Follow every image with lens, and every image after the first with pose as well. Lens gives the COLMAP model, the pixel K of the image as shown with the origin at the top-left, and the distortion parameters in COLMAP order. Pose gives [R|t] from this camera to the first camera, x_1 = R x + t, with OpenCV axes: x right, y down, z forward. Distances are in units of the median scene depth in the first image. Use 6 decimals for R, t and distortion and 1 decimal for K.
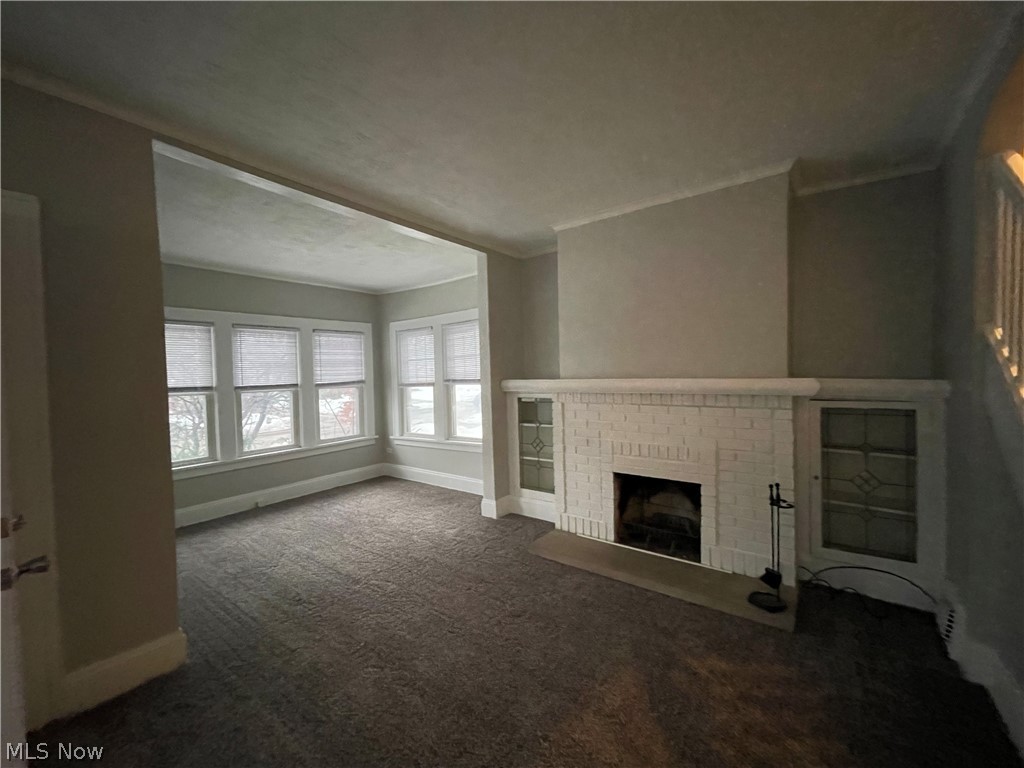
lens RADIAL K [[412.5, 0, 512.0], [0, 412.5, 384.0], [0, 0, 1]] dist [-0.001512, -0.001145]
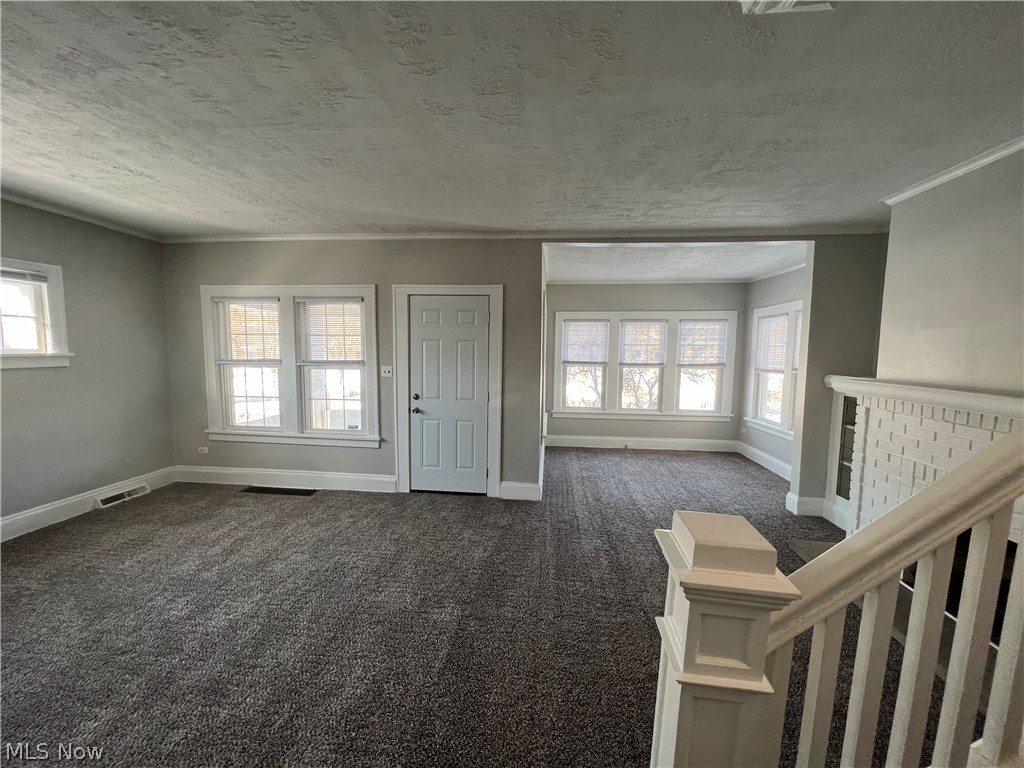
lens RADIAL K [[408.2, 0, 512.0], [0, 408.2, 384.0], [0, 0, 1]] dist [-0.000171, 0.000113]
pose [[0.517280, 0.106578, -0.849154, 0.401996], [-0.047022, 0.994256, 0.096146, -0.045306], [0.854524, -0.009806, 0.519320, -0.083396]]
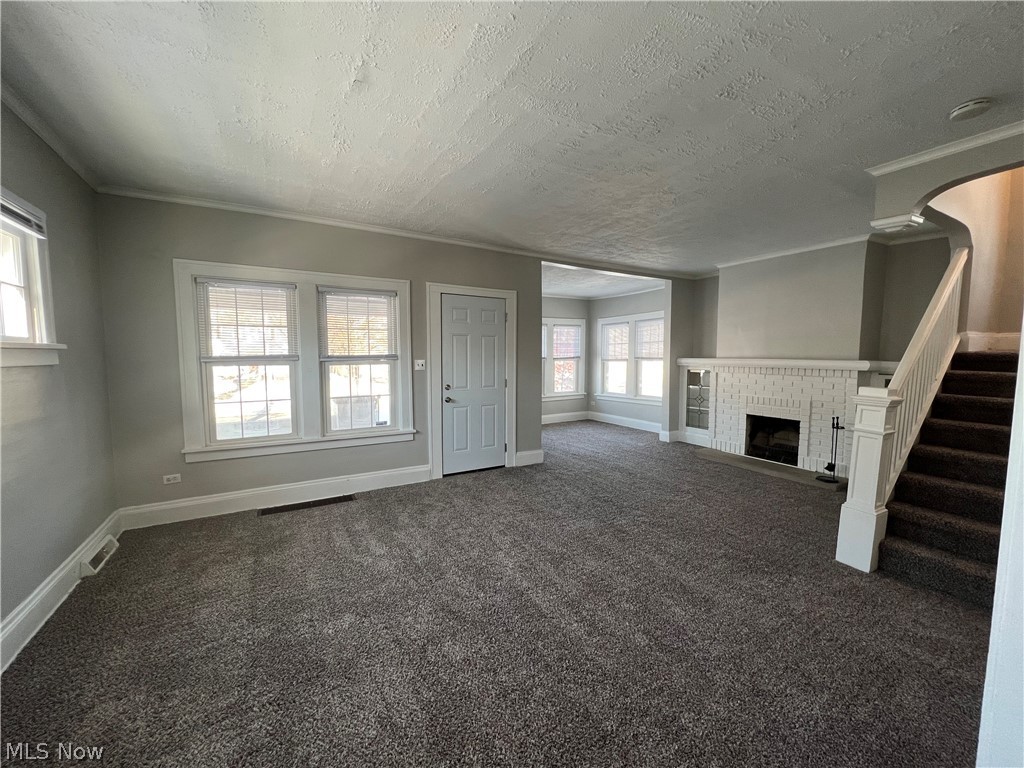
lens RADIAL K [[408.2, 0, 512.0], [0, 408.2, 384.0], [0, 0, 1]] dist [-0.000171, 0.000113]
pose [[0.925597, 0.051016, -0.375056, -0.019142], [-0.031422, 0.997812, 0.058179, 0.018566], [0.377203, -0.042065, 0.925175, -0.731689]]
